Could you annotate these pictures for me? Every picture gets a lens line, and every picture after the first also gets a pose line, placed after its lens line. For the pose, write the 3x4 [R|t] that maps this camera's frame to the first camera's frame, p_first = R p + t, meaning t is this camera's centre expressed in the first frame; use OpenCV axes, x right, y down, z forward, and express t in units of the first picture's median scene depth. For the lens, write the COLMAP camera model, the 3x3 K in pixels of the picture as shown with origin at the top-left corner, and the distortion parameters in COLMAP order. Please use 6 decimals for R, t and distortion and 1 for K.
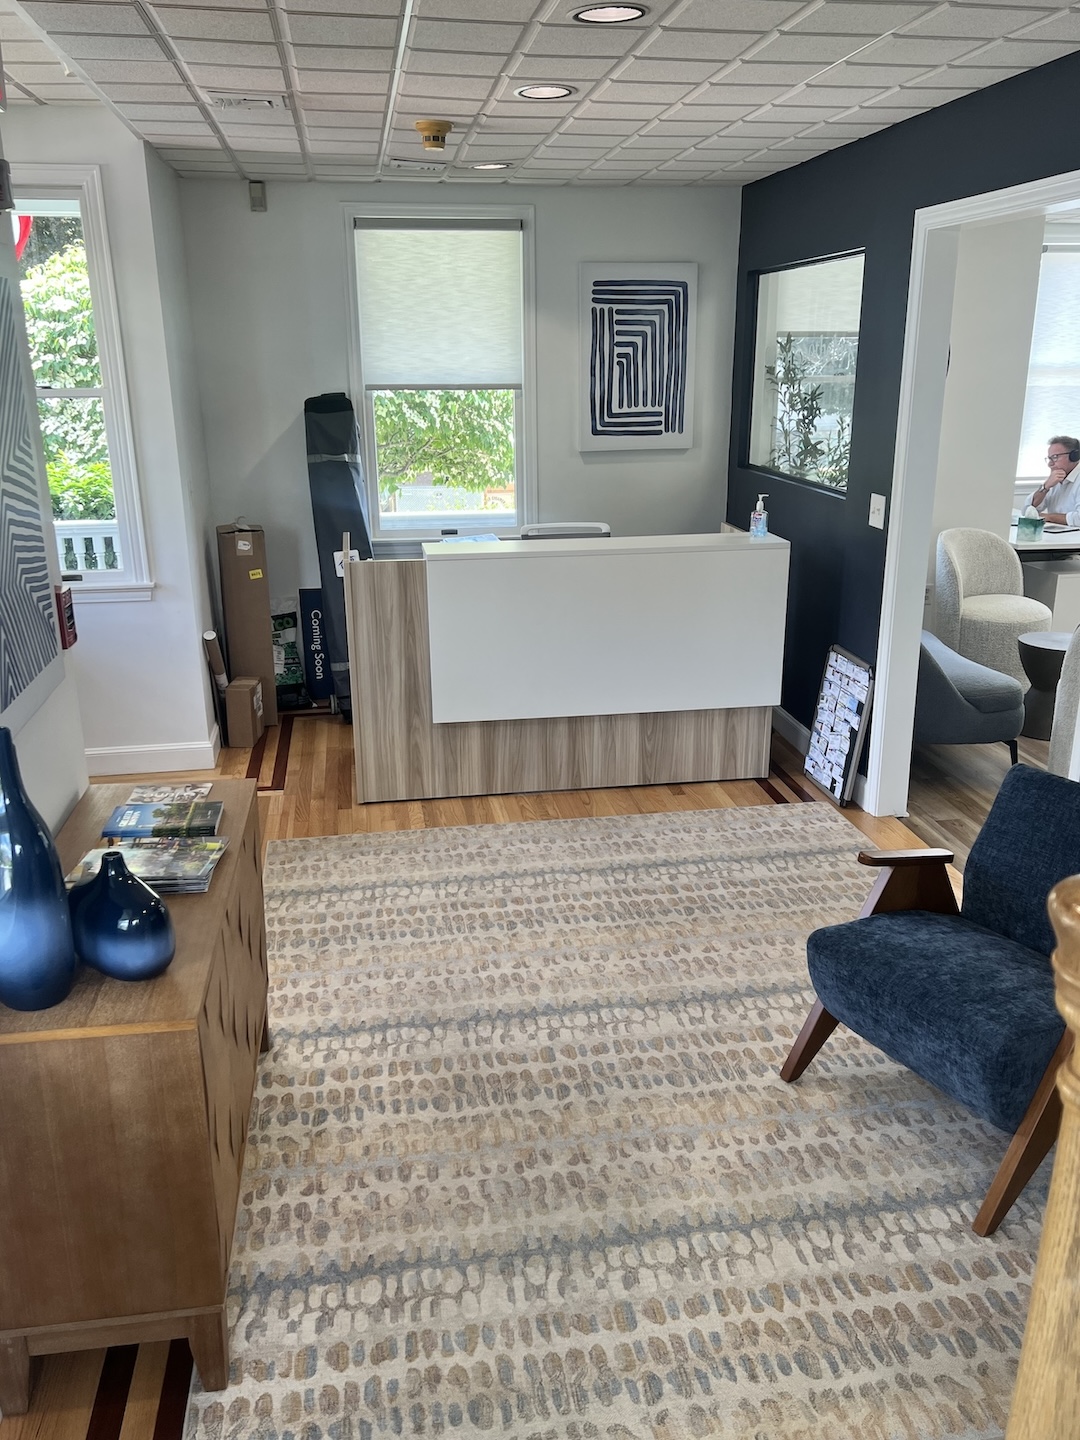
lens RADIAL K [[1157.6, 0, 540.0], [0, 1157.6, 720.0], [0, 0, 1]] dist [0.015923, -0.055682]
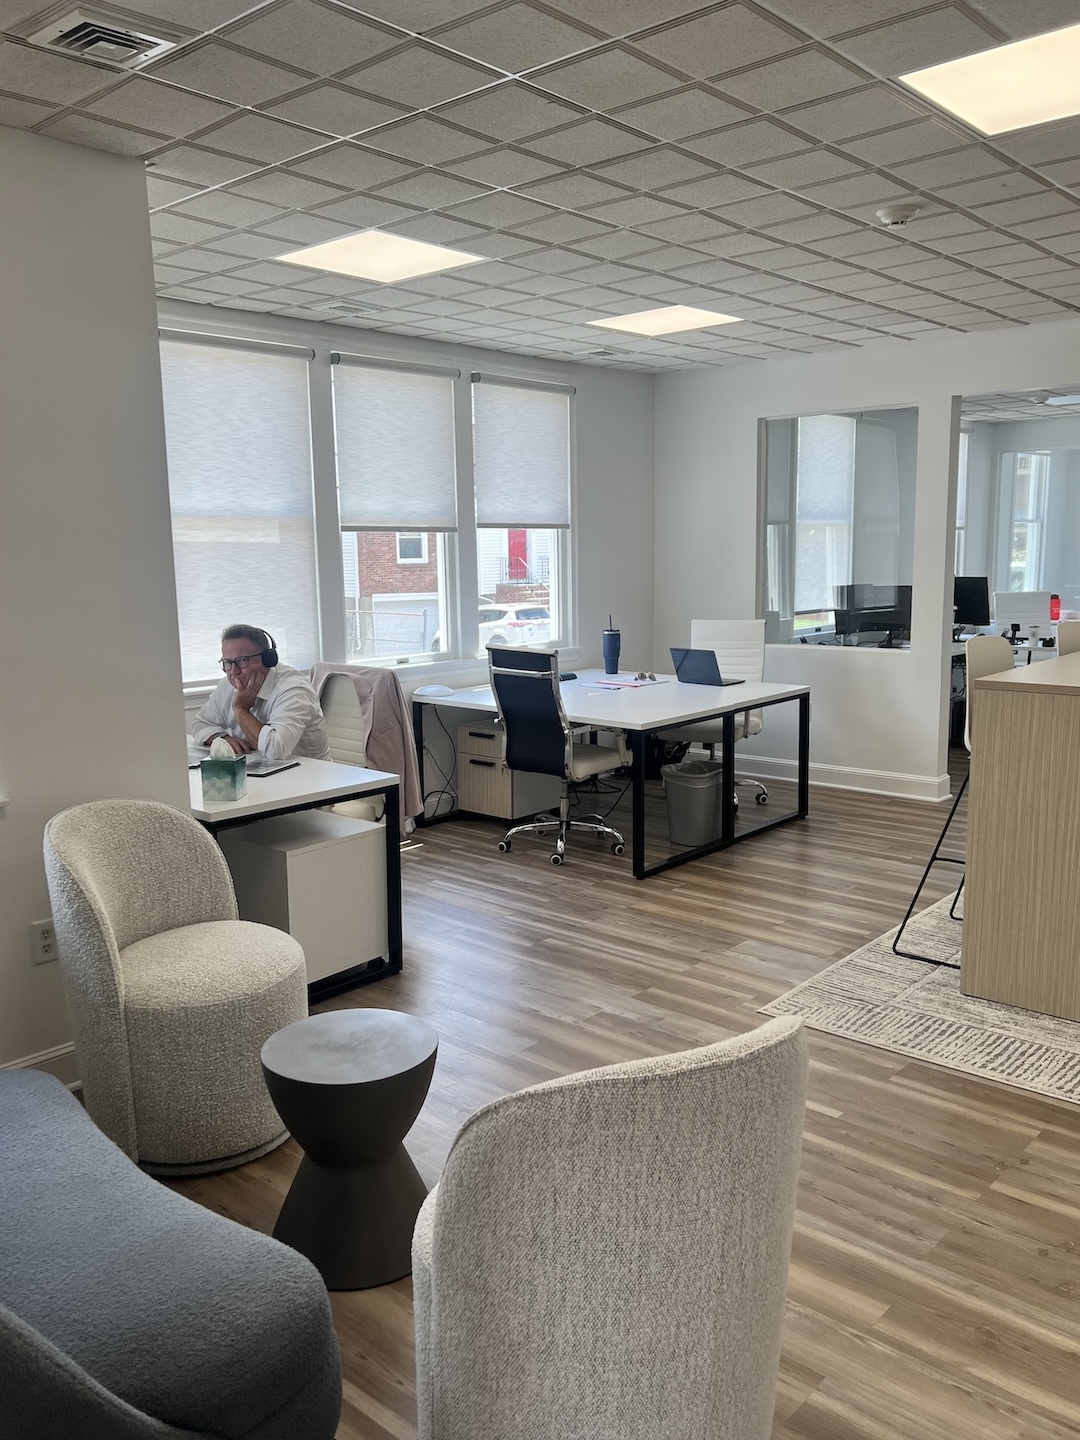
lens RADIAL K [[1176.8, 0, 507.7], [0, 1176.8, 729.0], [0, 0, 1]] dist [0.045376, -0.095498]
pose [[0.784563, -0.106201, 0.610887, 0.195939], [0.203854, 0.974634, -0.092373, -0.111221], [-0.585581, 0.197004, 0.786311, 0.492748]]
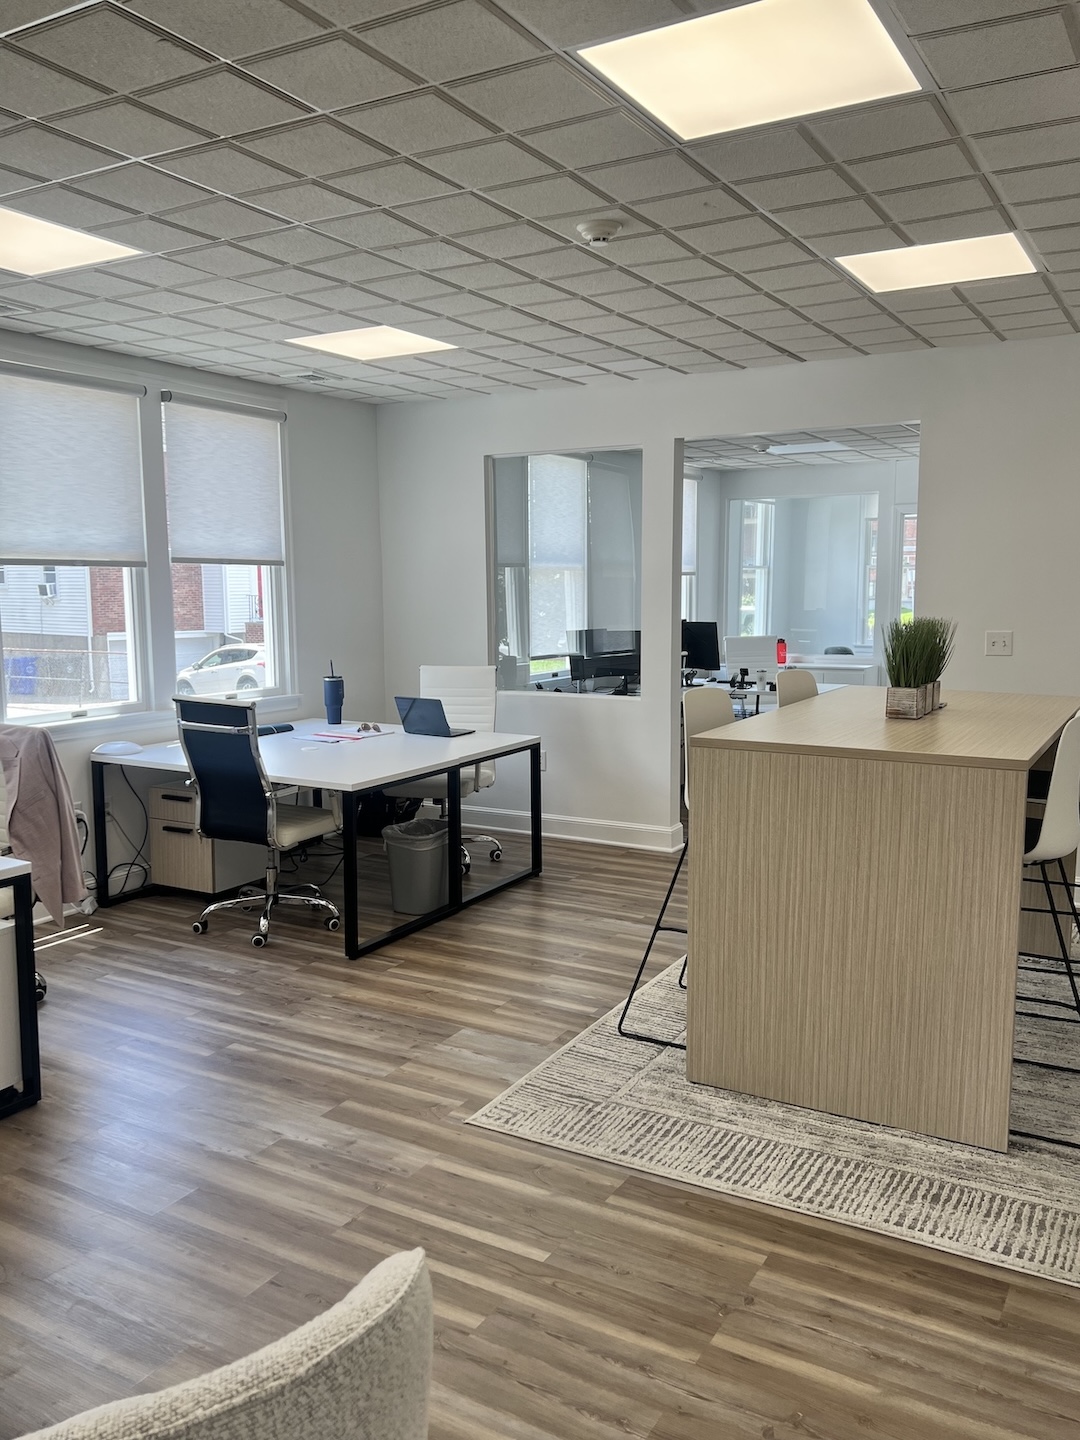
lens RADIAL K [[1157.6, 0, 540.0], [0, 1157.6, 720.0], [0, 0, 1]] dist [0.015923, -0.055682]
pose [[0.631677, -0.092132, 0.769737, 0.262640], [0.240653, 0.967164, -0.081727, -0.119155], [-0.736933, 0.236864, 0.633108, 0.518499]]
